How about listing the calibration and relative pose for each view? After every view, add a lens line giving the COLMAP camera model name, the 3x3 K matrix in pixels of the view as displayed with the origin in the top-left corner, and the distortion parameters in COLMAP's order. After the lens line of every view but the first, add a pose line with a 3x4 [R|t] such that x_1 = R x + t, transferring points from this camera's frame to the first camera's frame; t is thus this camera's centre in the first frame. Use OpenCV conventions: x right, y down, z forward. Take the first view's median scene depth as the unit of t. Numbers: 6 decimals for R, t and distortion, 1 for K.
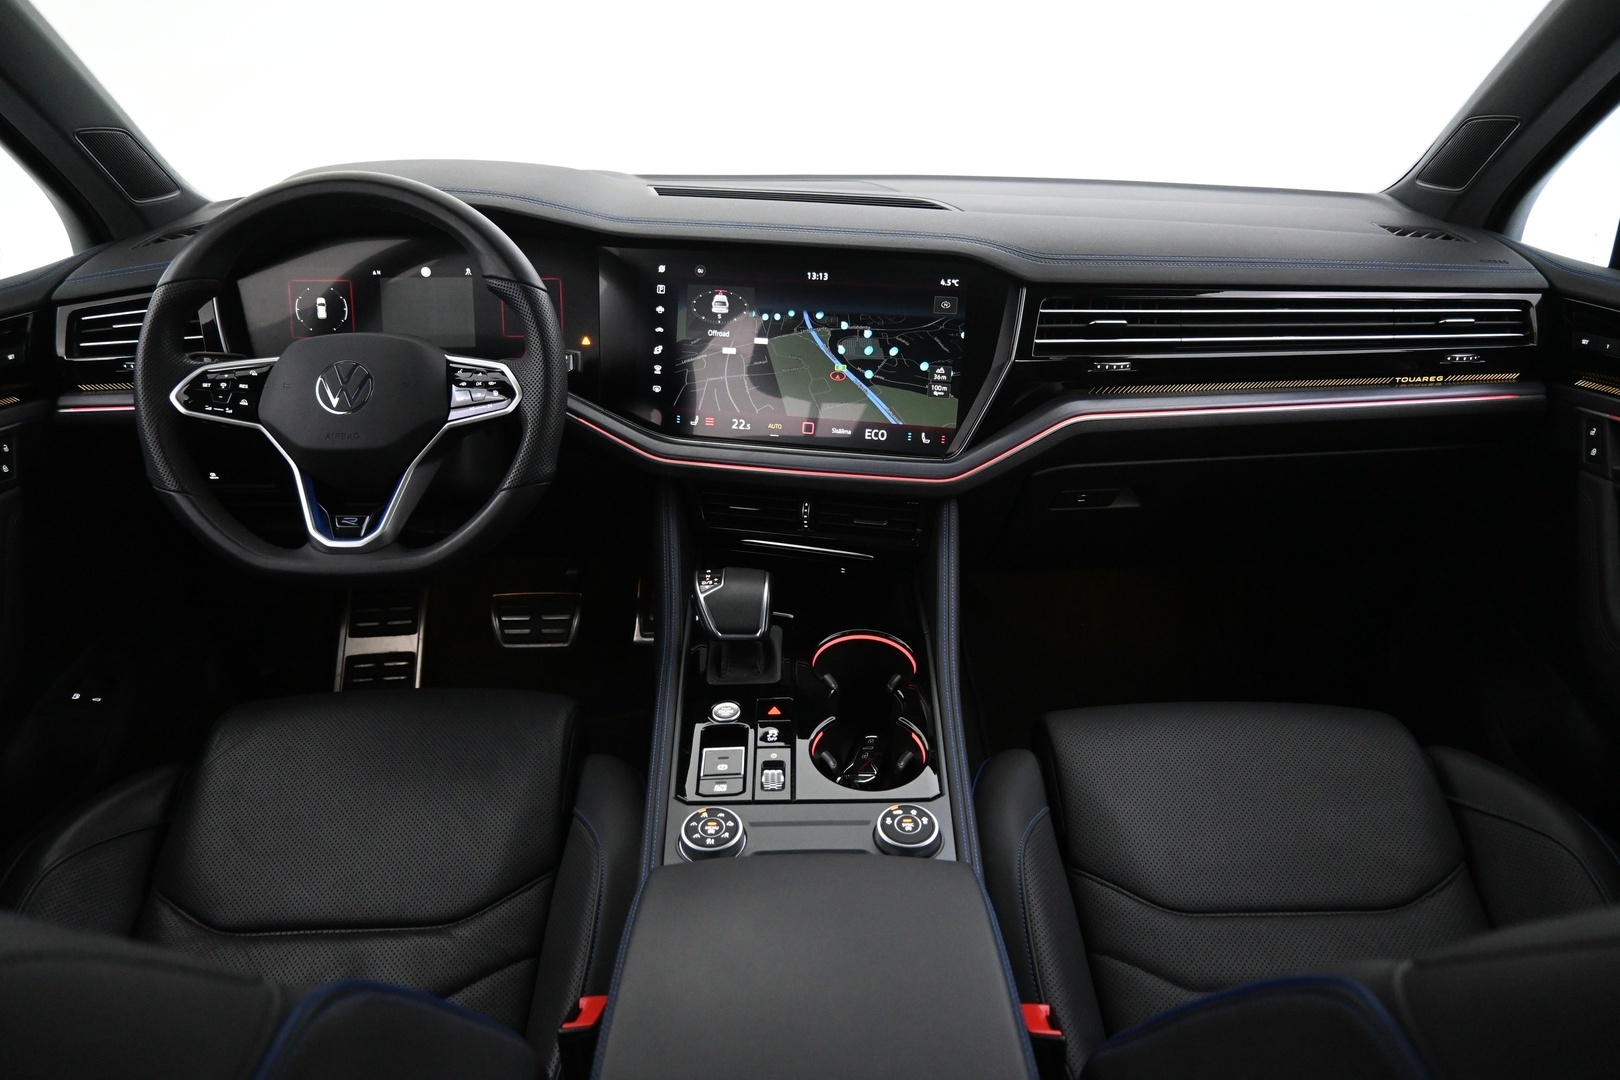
lens RADIAL K [[1085.7, 0, 815.5], [0, 1085.7, 538.3], [0, 0, 1]] dist [-0.021840, 0.003948]
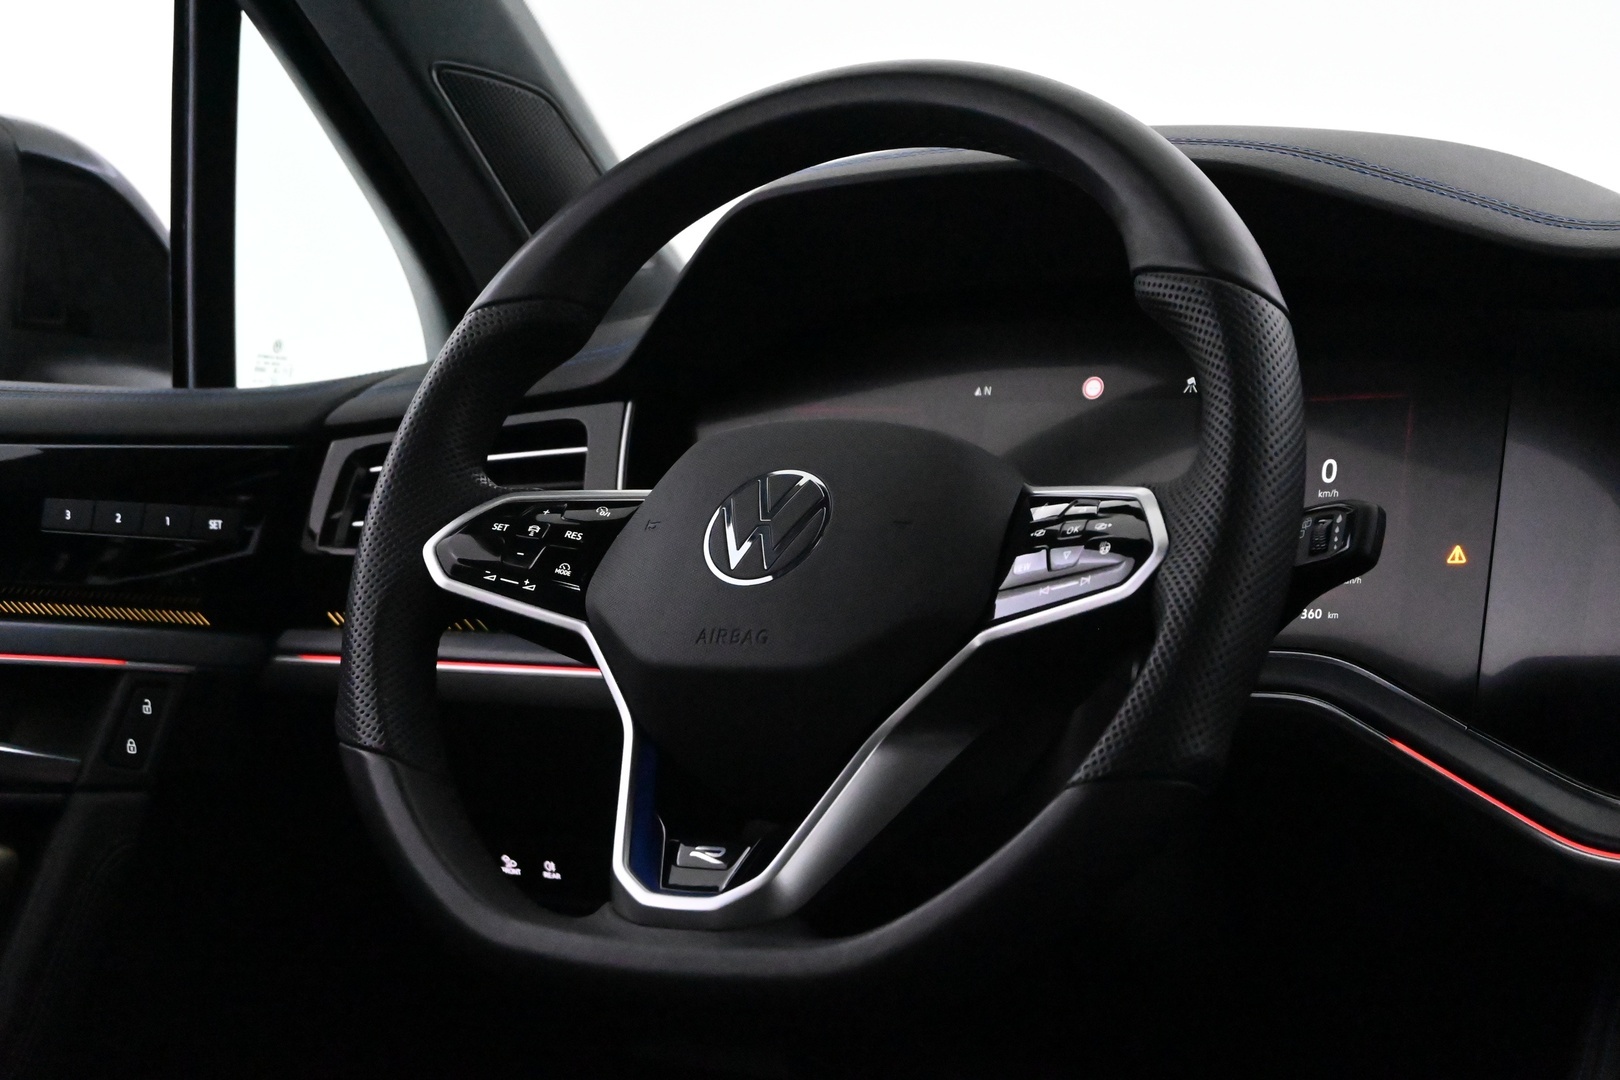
lens RADIAL K [[3106.1, 0, 803.2], [0, 3106.1, 549.3], [0, 0, 1]] dist [0.024822, 0.000000]
pose [[0.834820, 0.003504, -0.550512, 0.205526], [-0.215991, 0.921888, -0.321669, 0.230136], [0.506383, 0.387441, 0.770367, 0.118302]]
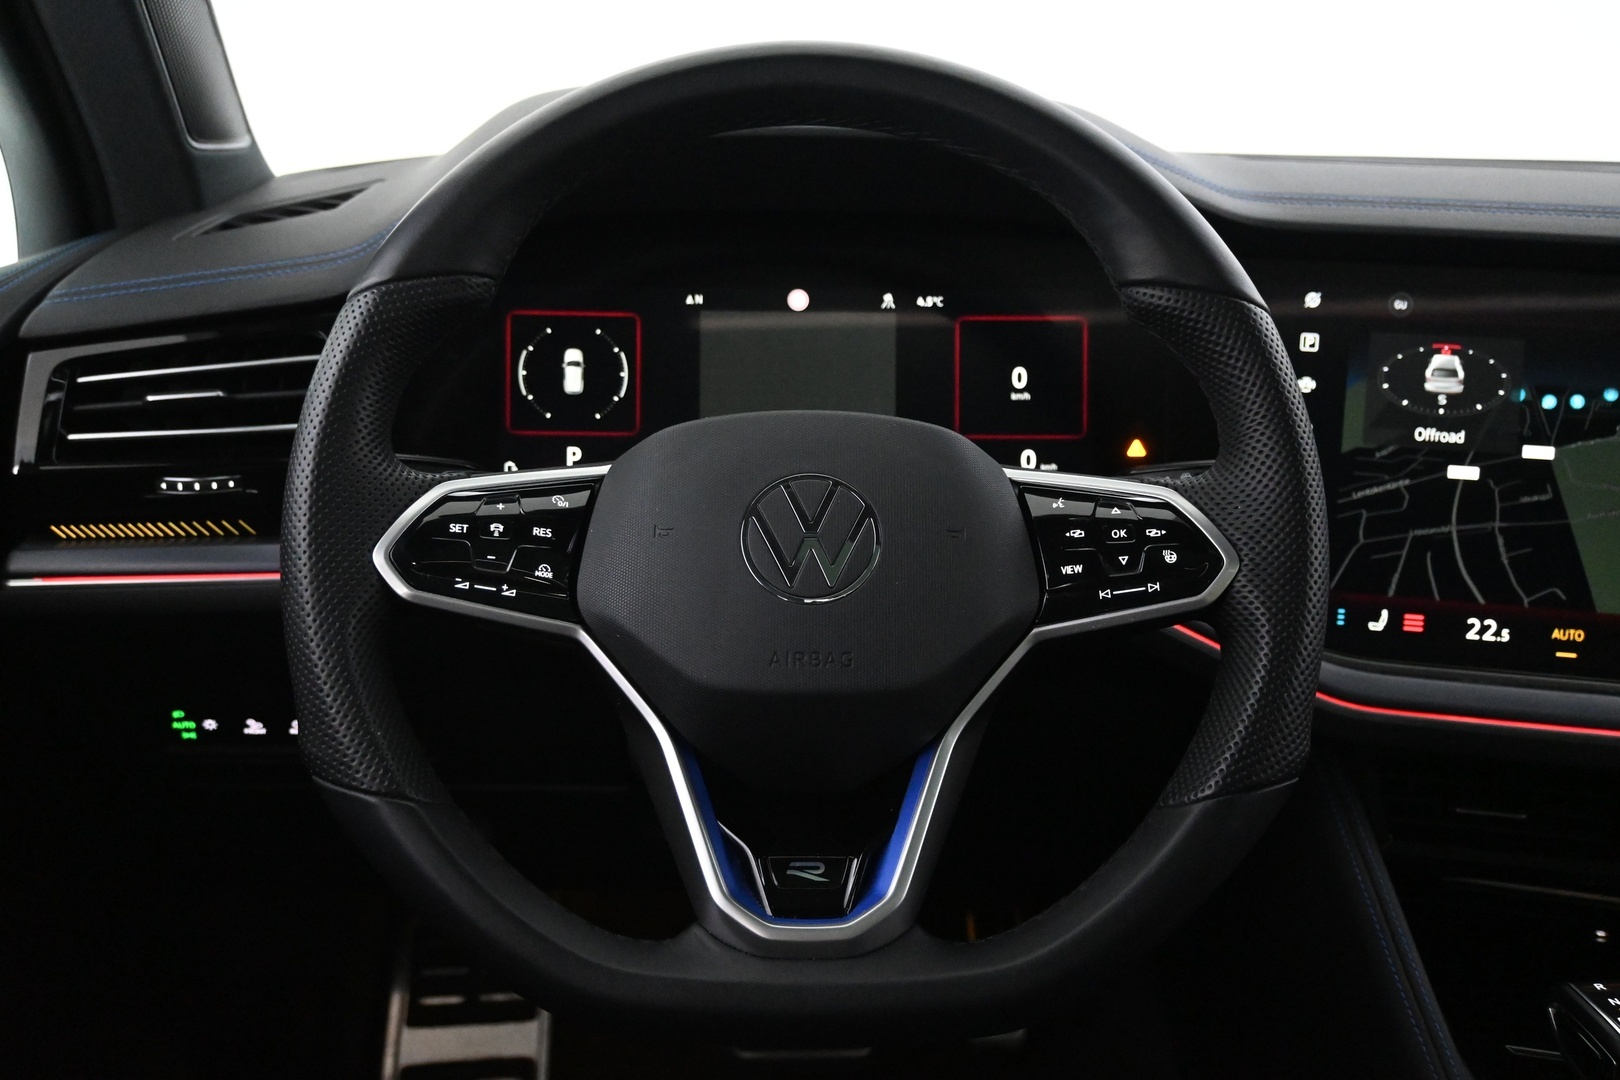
lens RADIAL K [[1556.8, 0, 810.4], [0, 1556.8, 543.7], [0, 0, 1]] dist [-0.015898, 0.000000]
pose [[0.999826, 0.010847, 0.015173, -0.433262], [-0.008560, 0.989622, -0.143442, -0.052246], [-0.016572, 0.143288, 0.989542, 0.409013]]
